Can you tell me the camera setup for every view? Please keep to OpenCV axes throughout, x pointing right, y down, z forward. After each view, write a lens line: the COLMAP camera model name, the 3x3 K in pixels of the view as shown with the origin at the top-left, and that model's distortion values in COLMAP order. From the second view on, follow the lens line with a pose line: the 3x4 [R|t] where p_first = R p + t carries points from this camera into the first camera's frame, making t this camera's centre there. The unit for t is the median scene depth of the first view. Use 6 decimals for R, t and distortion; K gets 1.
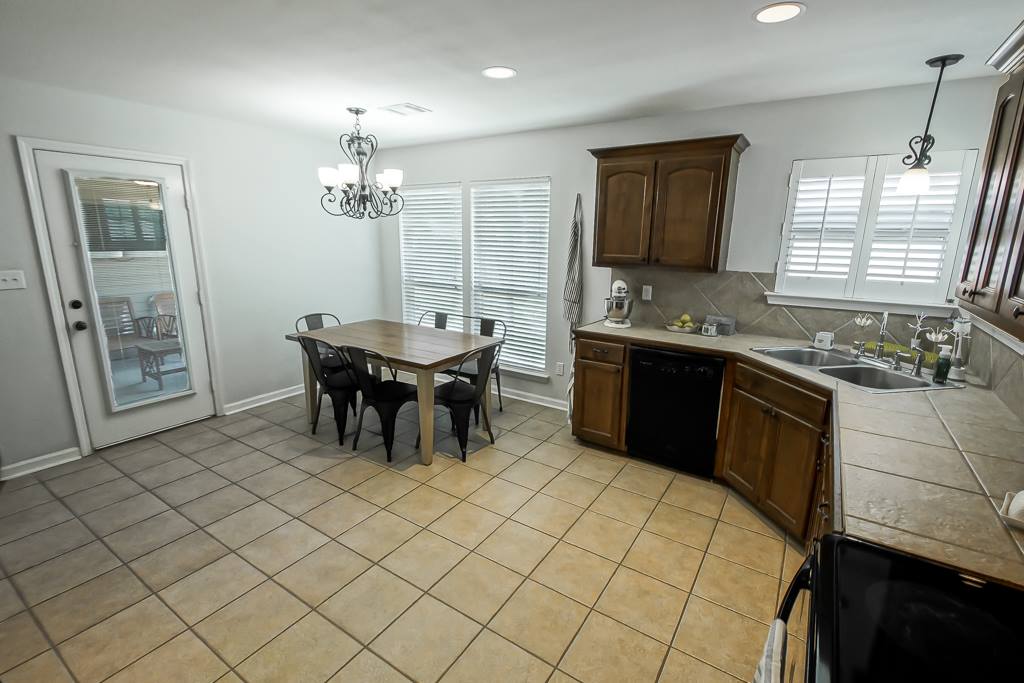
lens RADIAL K [[461.3, 0, 512.0], [0, 461.3, 341.5], [0, 0, 1]] dist [0.022578, -0.000371]
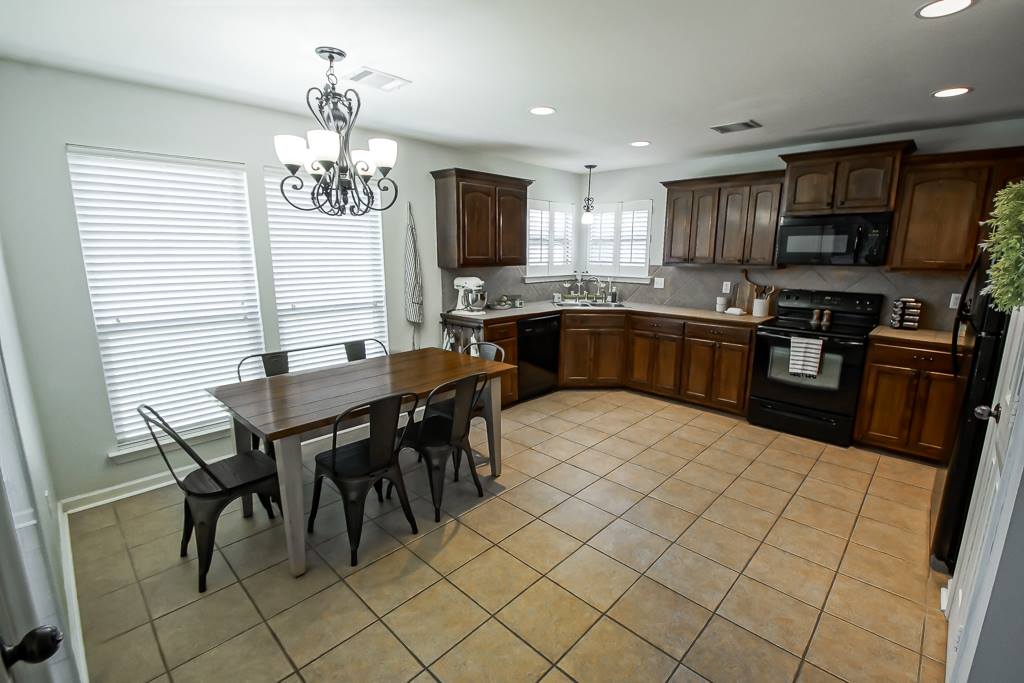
lens RADIAL K [[460.8, 0, 517.6], [0, 460.8, 344.7], [0, 0, 1]] dist [0.022988, 0.000065]
pose [[0.175168, -0.210289, 0.961819, -1.021777], [0.227863, 0.959058, 0.168187, -0.146333], [-0.957807, 0.189702, 0.215913, 0.678275]]
